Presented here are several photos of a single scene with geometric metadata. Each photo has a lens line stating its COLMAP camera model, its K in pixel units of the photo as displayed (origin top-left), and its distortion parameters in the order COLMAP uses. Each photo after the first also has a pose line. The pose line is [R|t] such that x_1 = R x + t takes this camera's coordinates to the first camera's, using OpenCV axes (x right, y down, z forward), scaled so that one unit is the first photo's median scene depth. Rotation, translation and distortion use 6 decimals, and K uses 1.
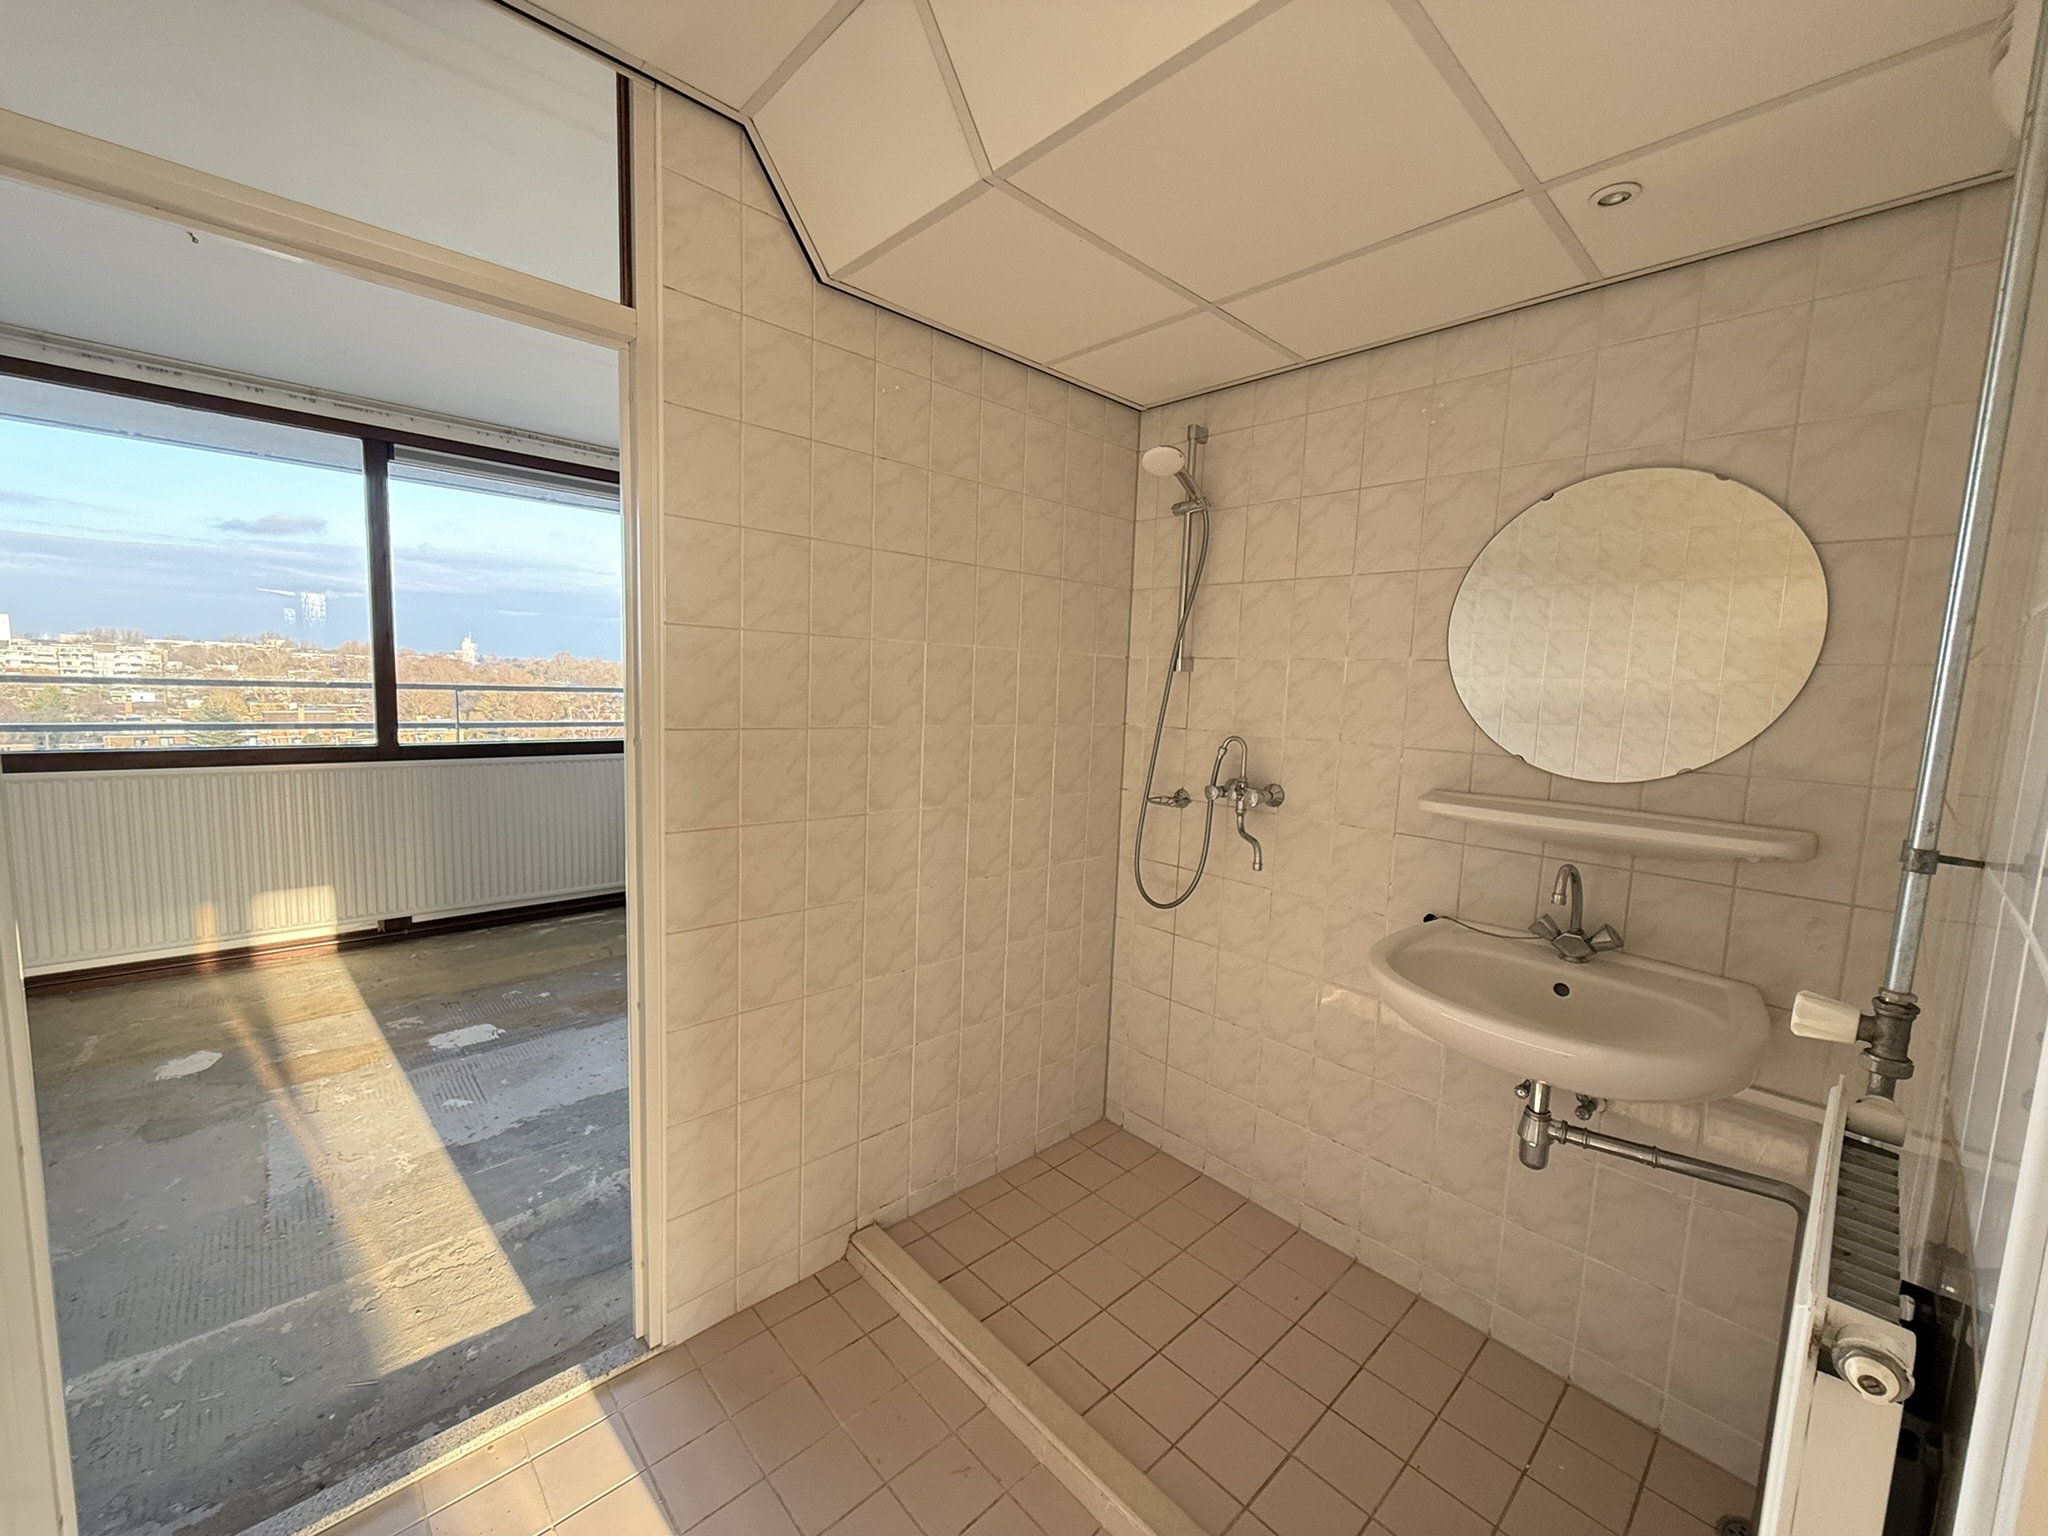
lens RADIAL K [[813.0, 0, 1026.0], [0, 813.0, 765.2], [0, 0, 1]] dist [0.003173, -0.001475]
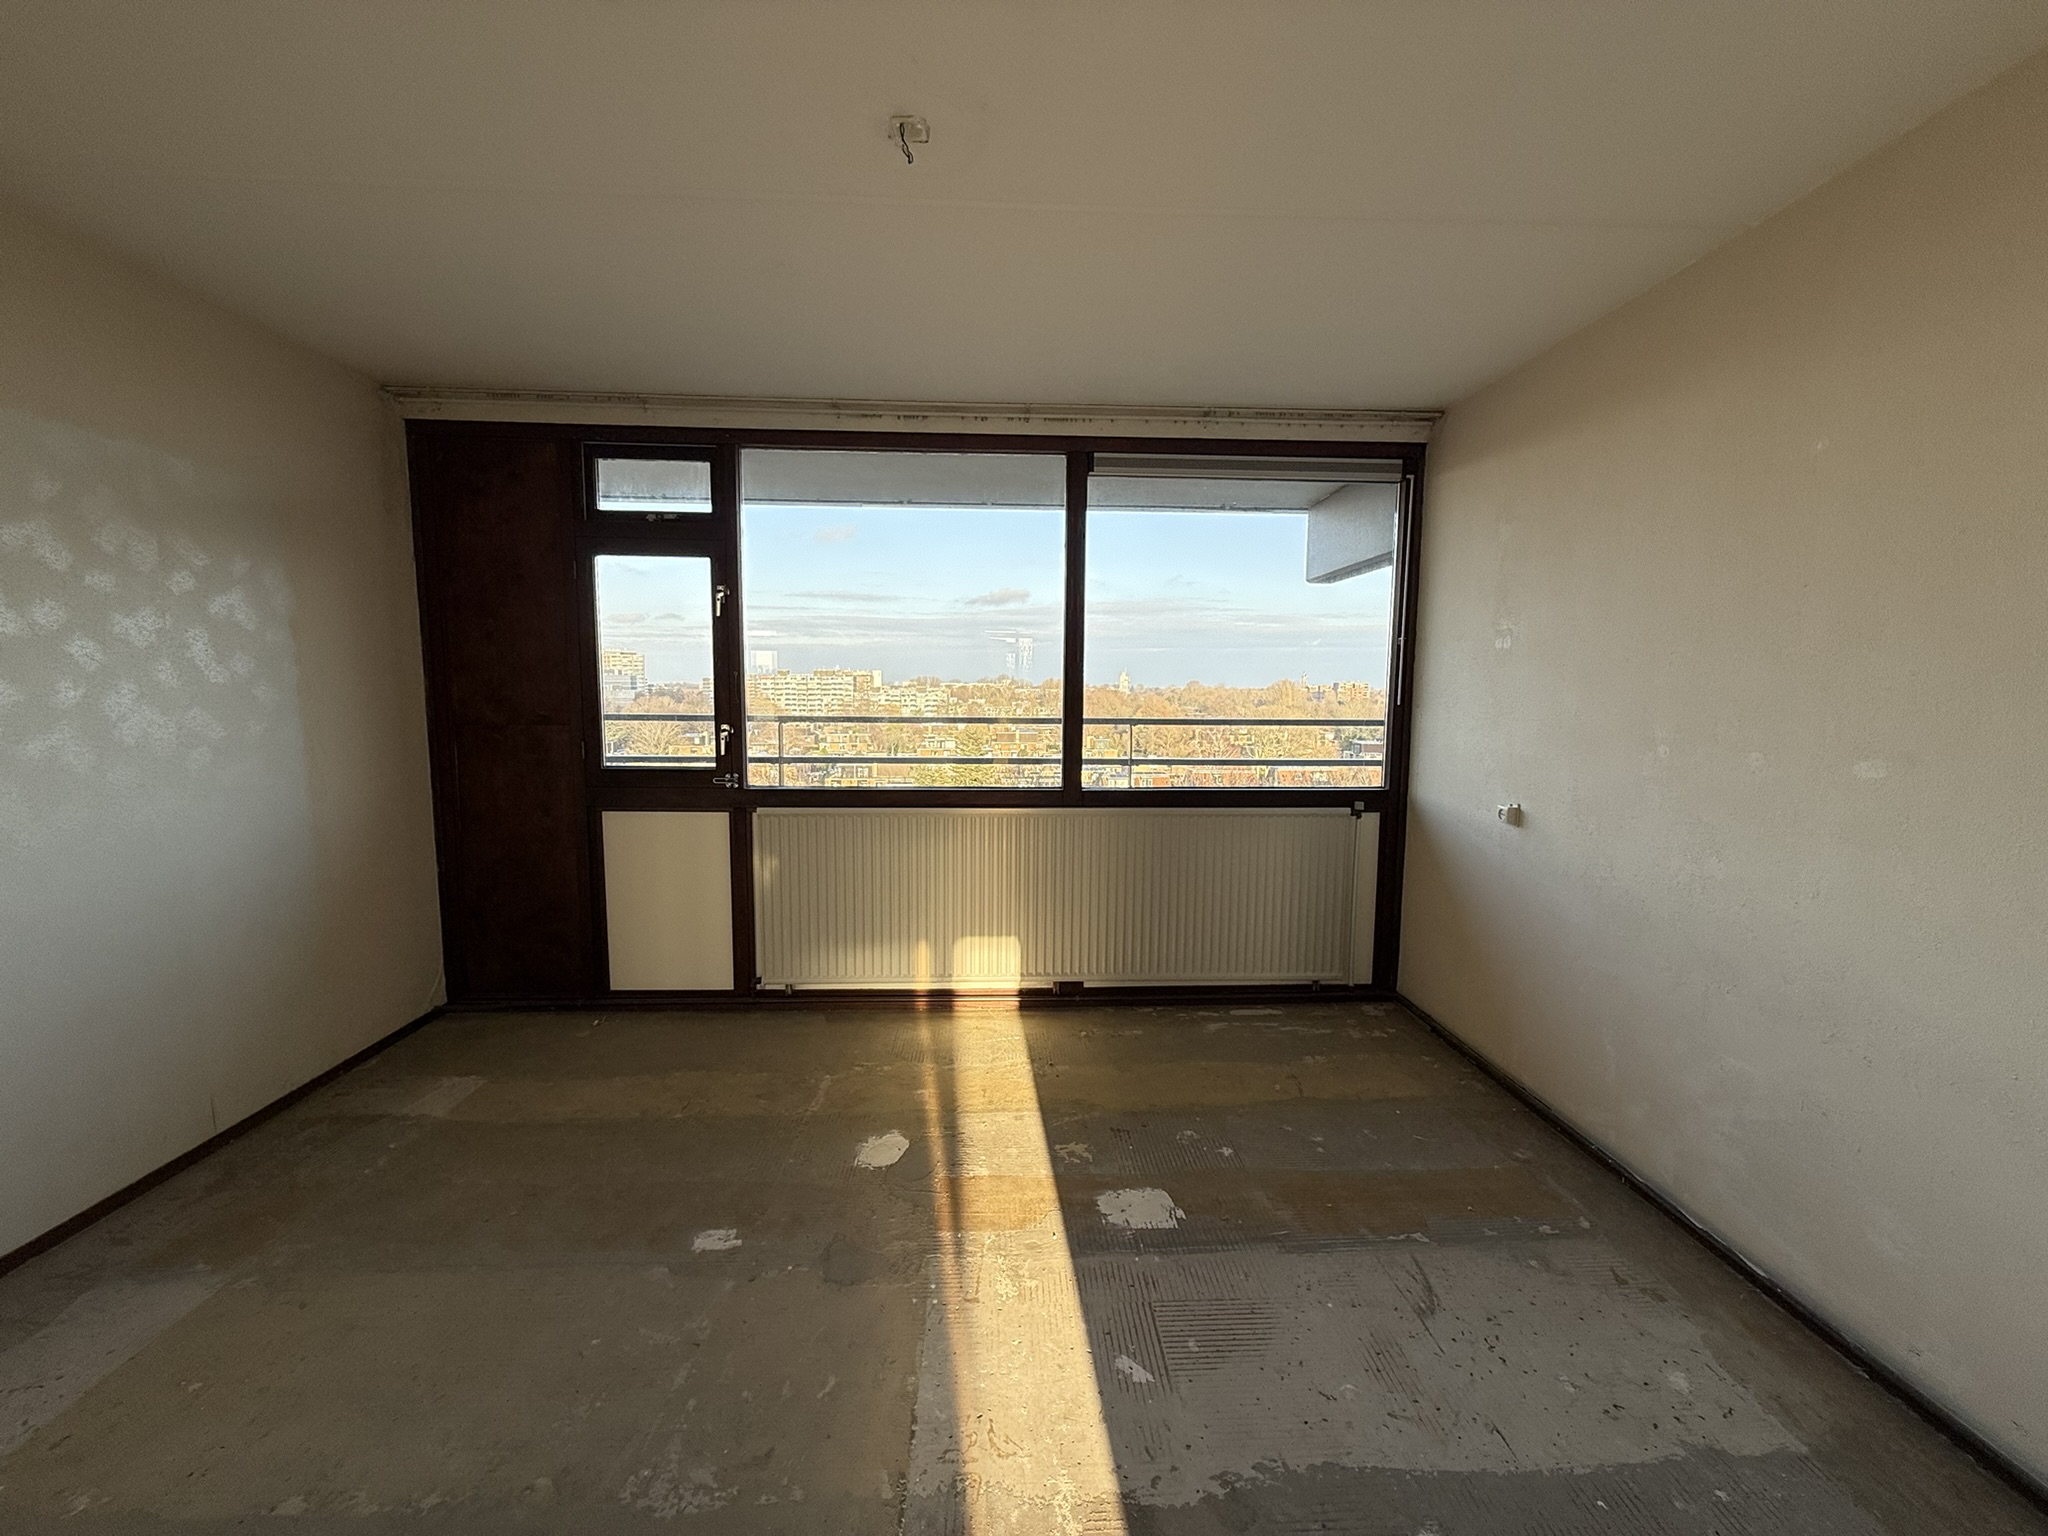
lens RADIAL K [[813.0, 0, 1026.9], [0, 813.0, 768.3], [0, 0, 1]] dist [0.003173, -0.001475]
pose [[0.754121, 0.032635, -0.655925, -0.253548], [-0.048115, 0.998826, -0.005623, -0.044569], [0.654971, 0.035800, 0.754805, 0.314100]]
